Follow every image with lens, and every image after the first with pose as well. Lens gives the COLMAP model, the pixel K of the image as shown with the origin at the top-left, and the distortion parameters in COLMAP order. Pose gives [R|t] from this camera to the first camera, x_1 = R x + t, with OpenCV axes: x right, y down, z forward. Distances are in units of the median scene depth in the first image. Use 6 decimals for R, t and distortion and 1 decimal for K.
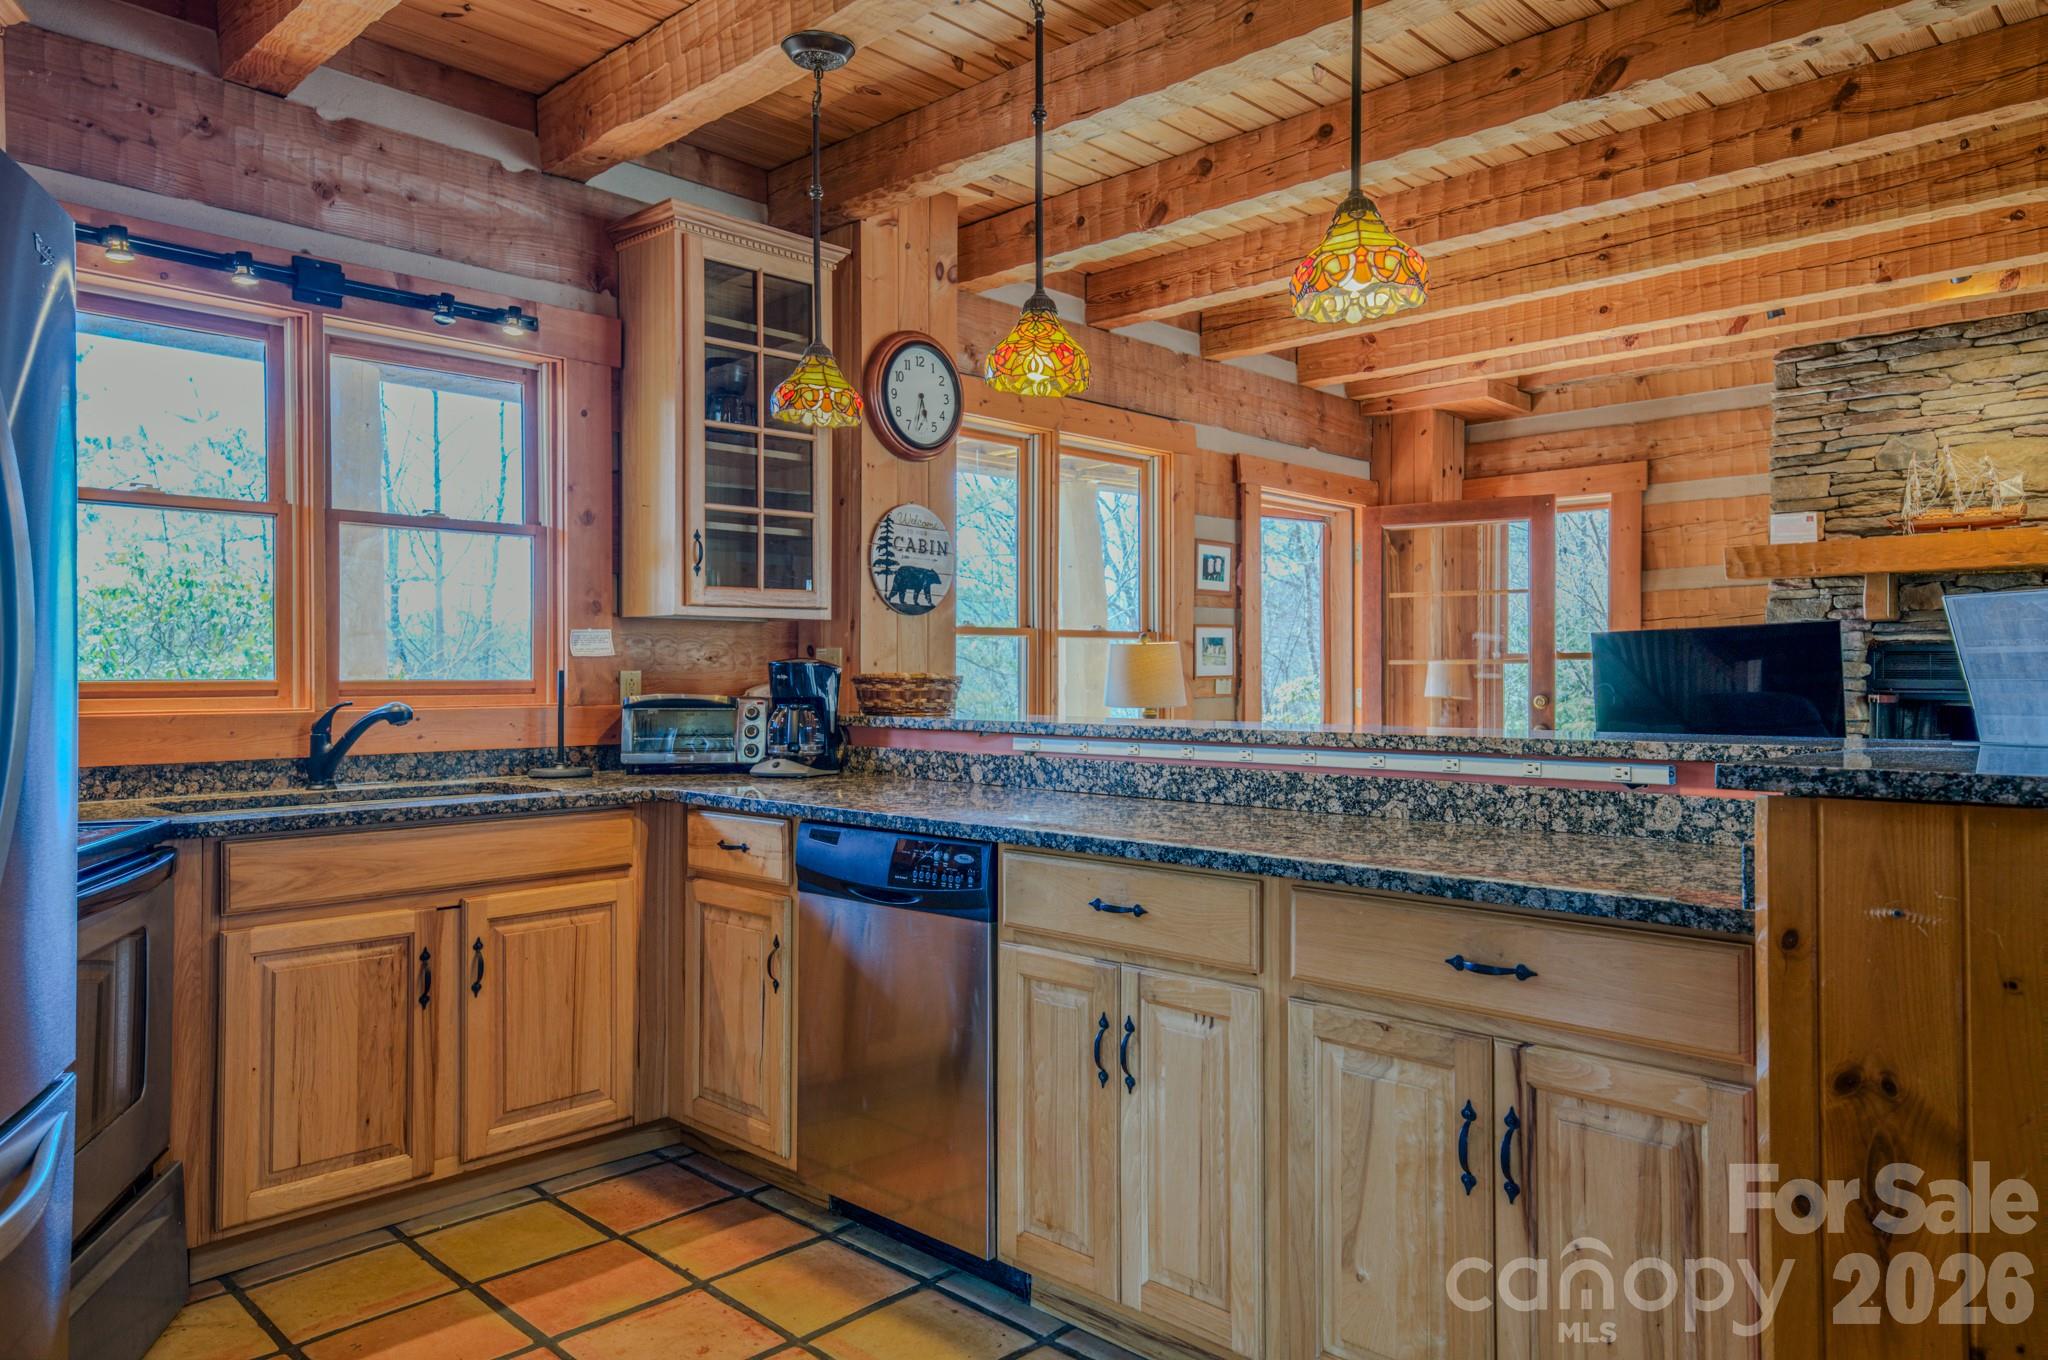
lens RADIAL K [[1350.4, 0, 1034.1], [0, 1350.4, 674.5], [0, 0, 1]] dist [0.039684, -0.006375]
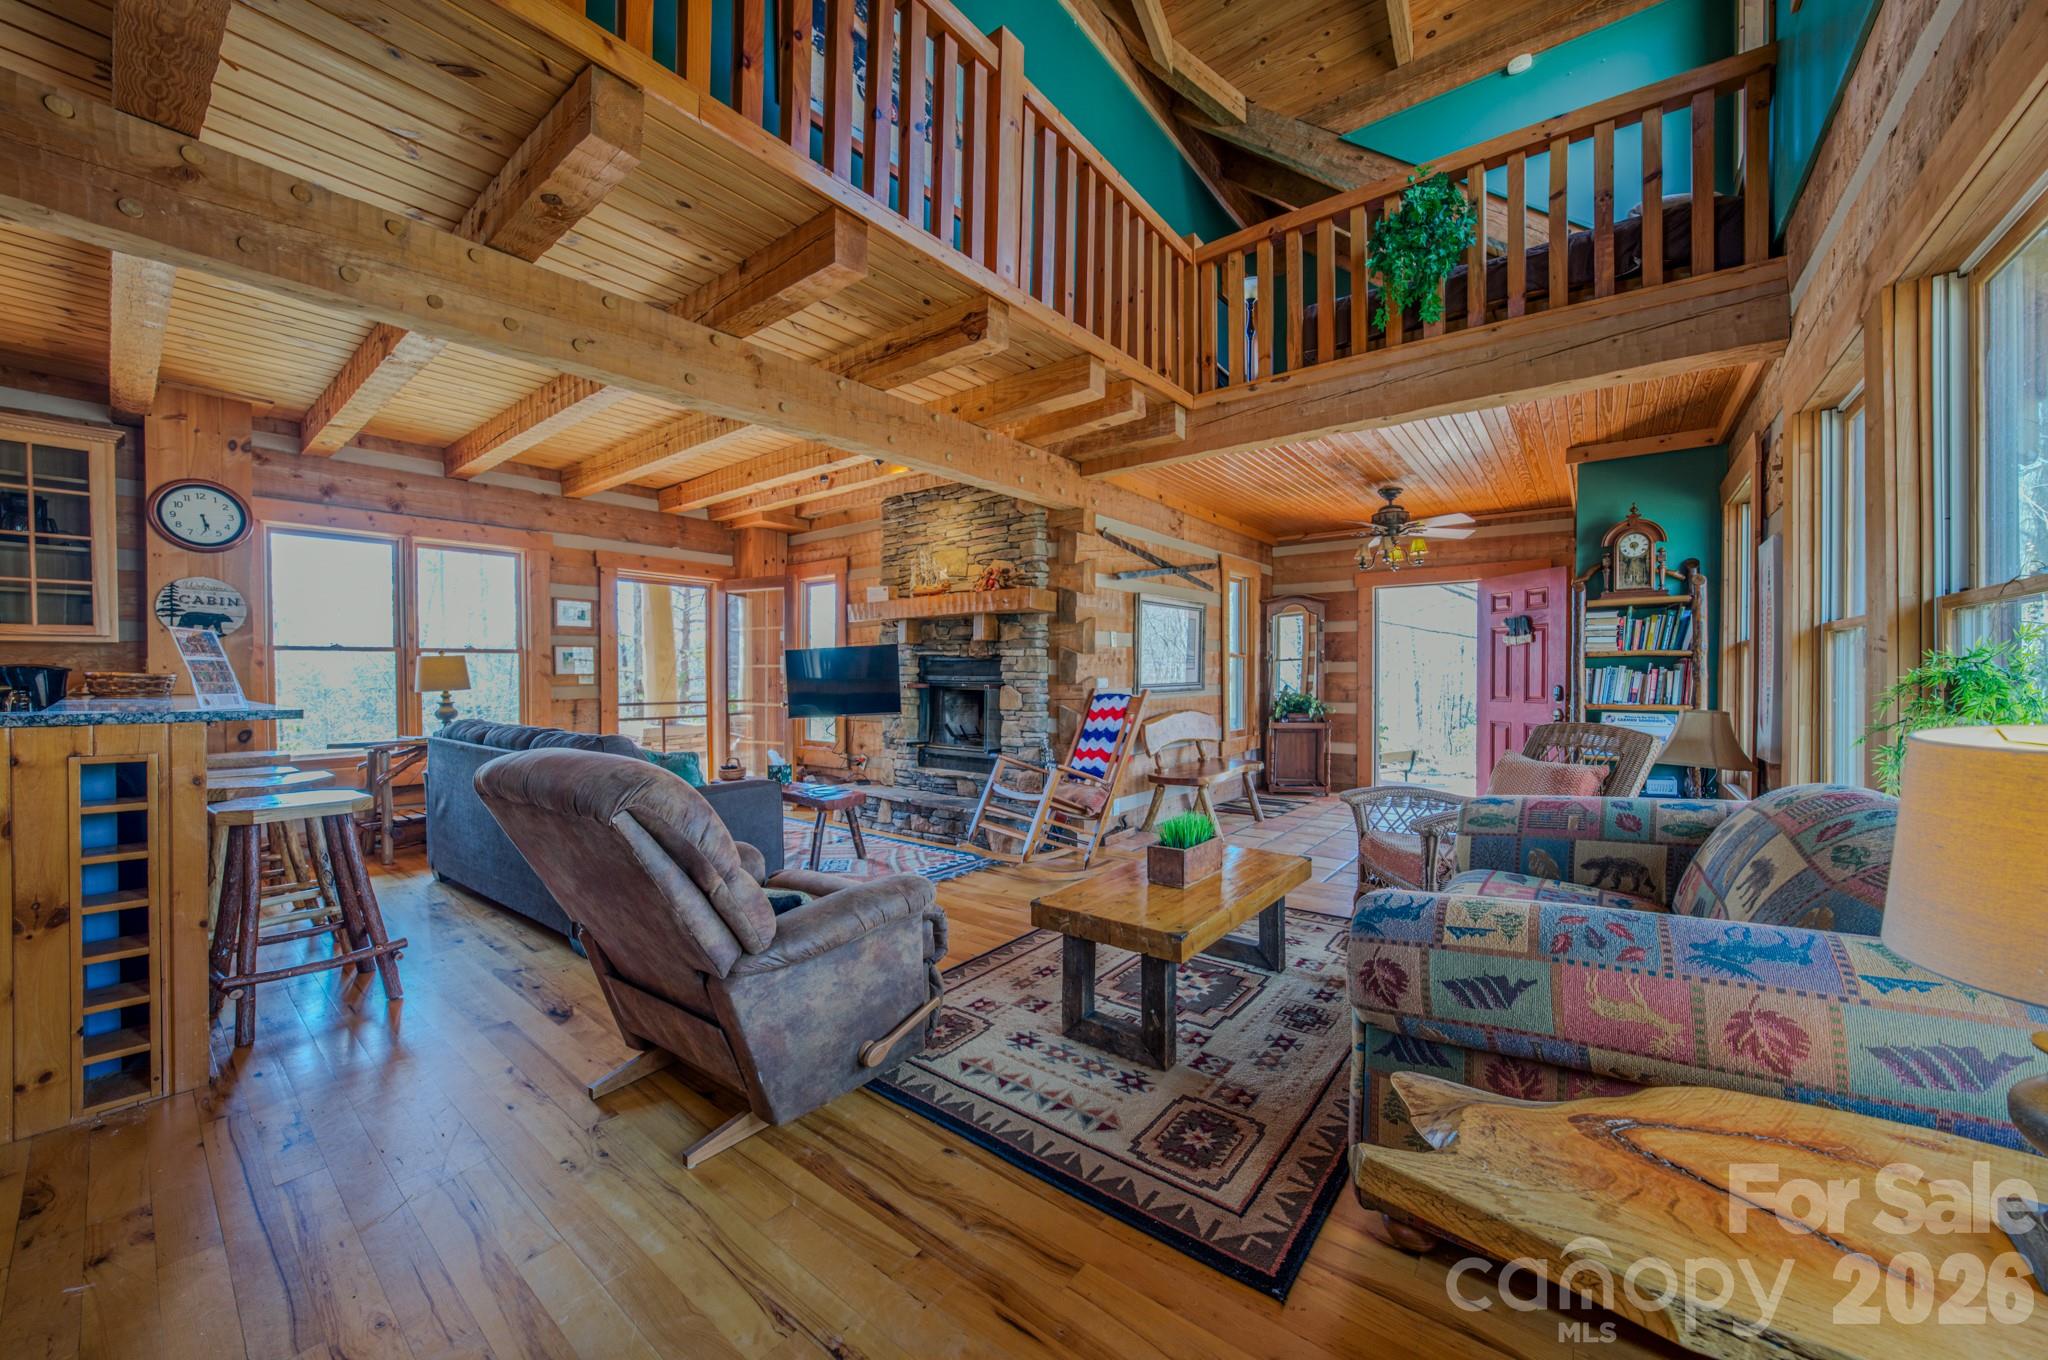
lens RADIAL K [[742.9, 0, 1020.4], [0, 742.9, 683.6], [0, 0, 1]] dist [-0.016207, -0.000099]
pose [[0.996239, -0.002294, 0.086614, 0.678180], [0.001050, 0.999896, 0.014402, 0.000492], [-0.086638, -0.014257, 0.996138, -0.029610]]
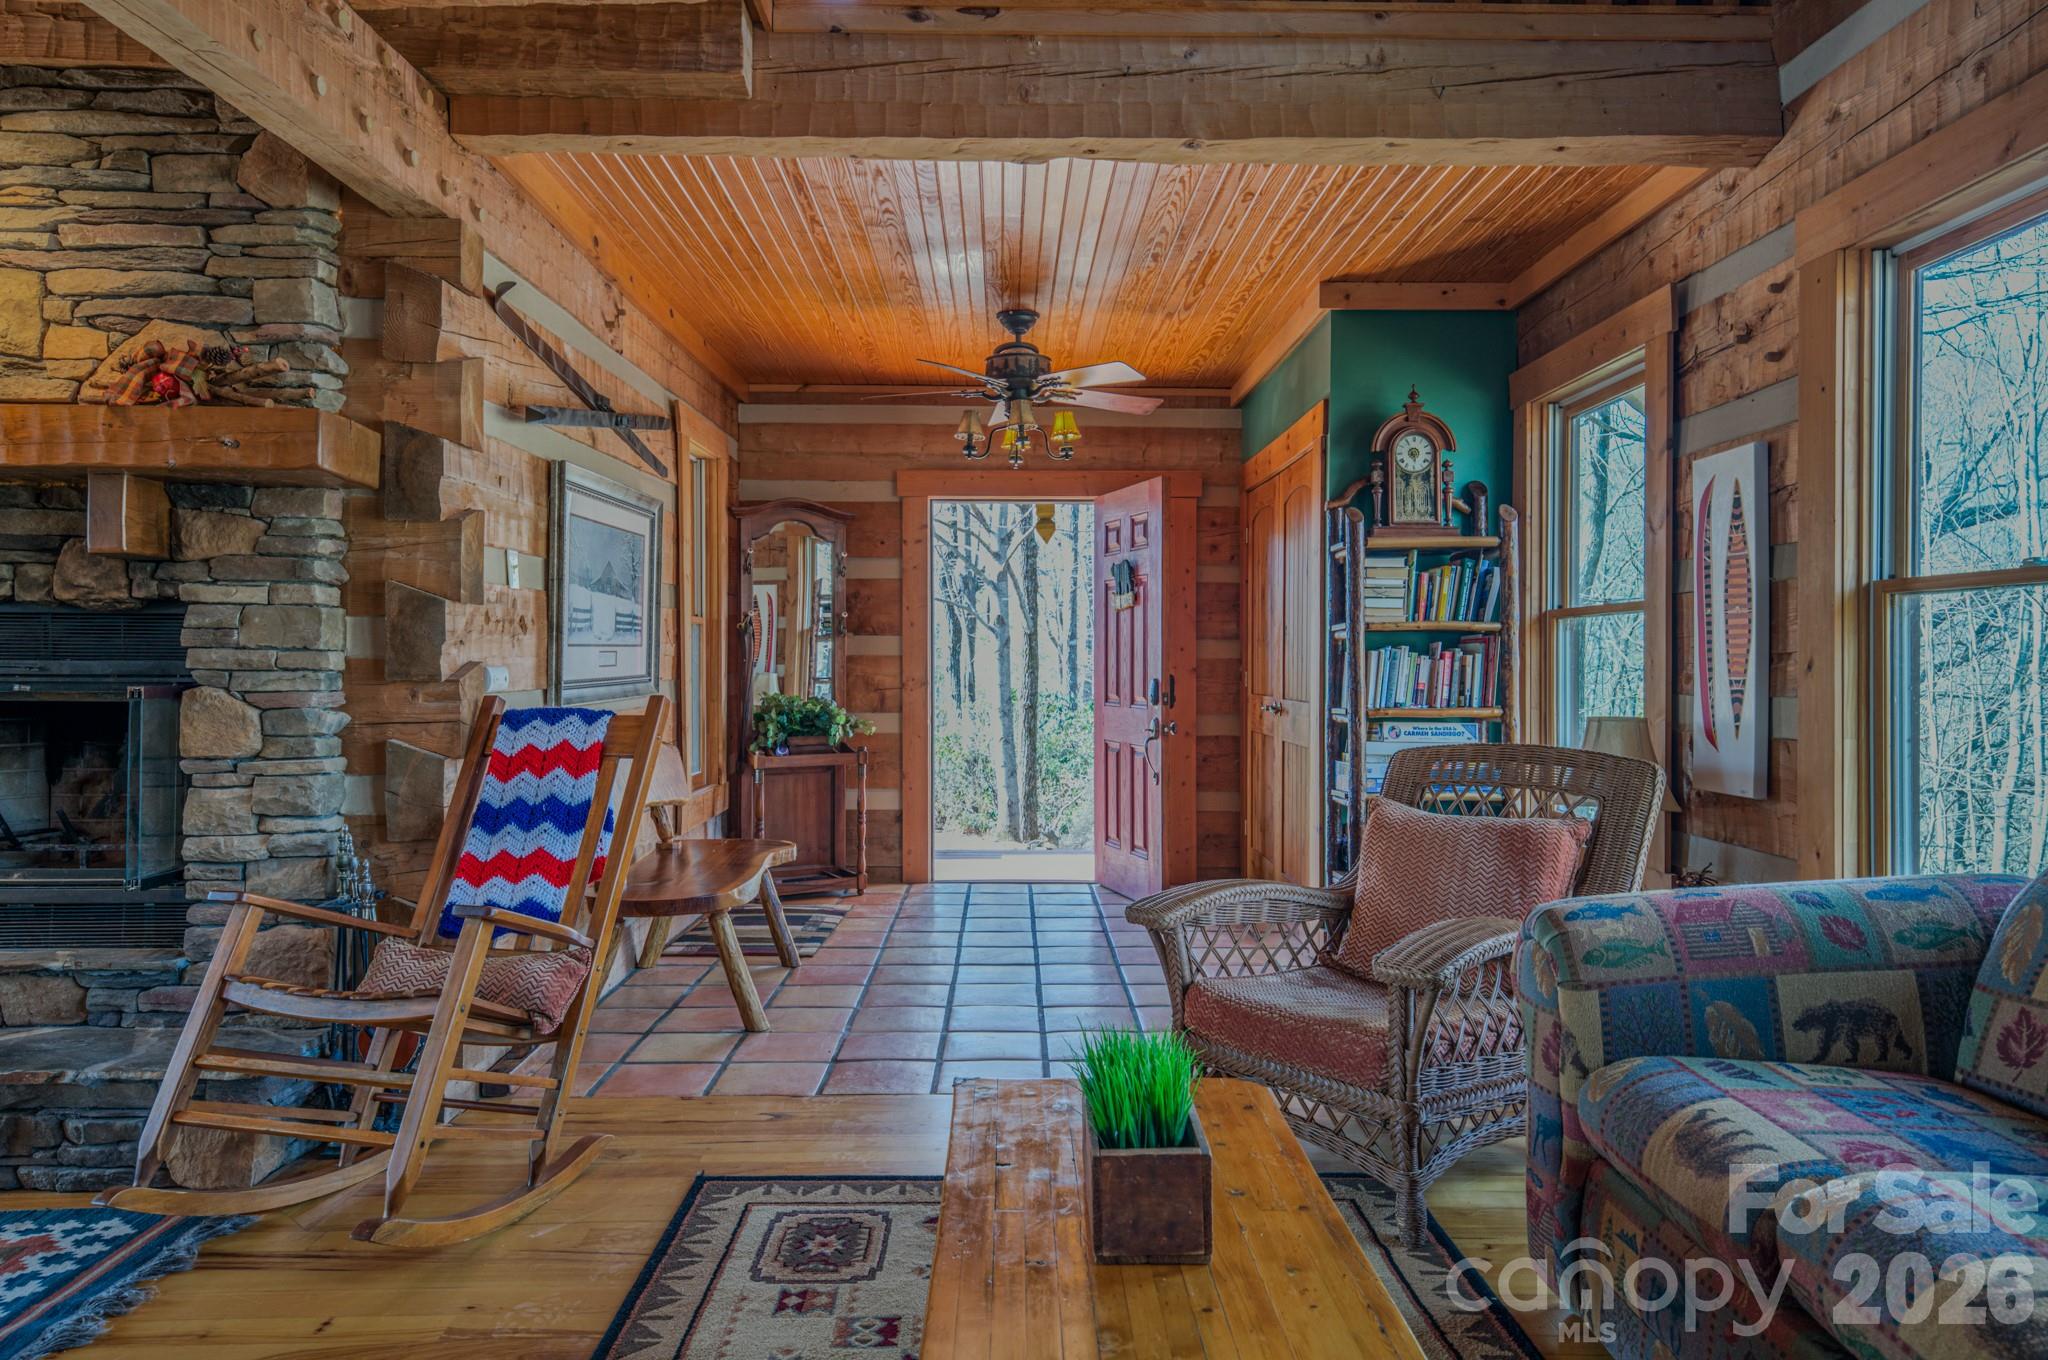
lens RADIAL K [[1350.4, 0, 1023.2], [0, 1350.4, 669.2], [0, 0, 1]] dist [0.039684, -0.006375]
pose [[0.720728, -0.003766, 0.693207, 0.585370], [-0.002811, 0.999961, 0.008355, 0.002020], [-0.693212, -0.007970, 0.720690, 0.223550]]
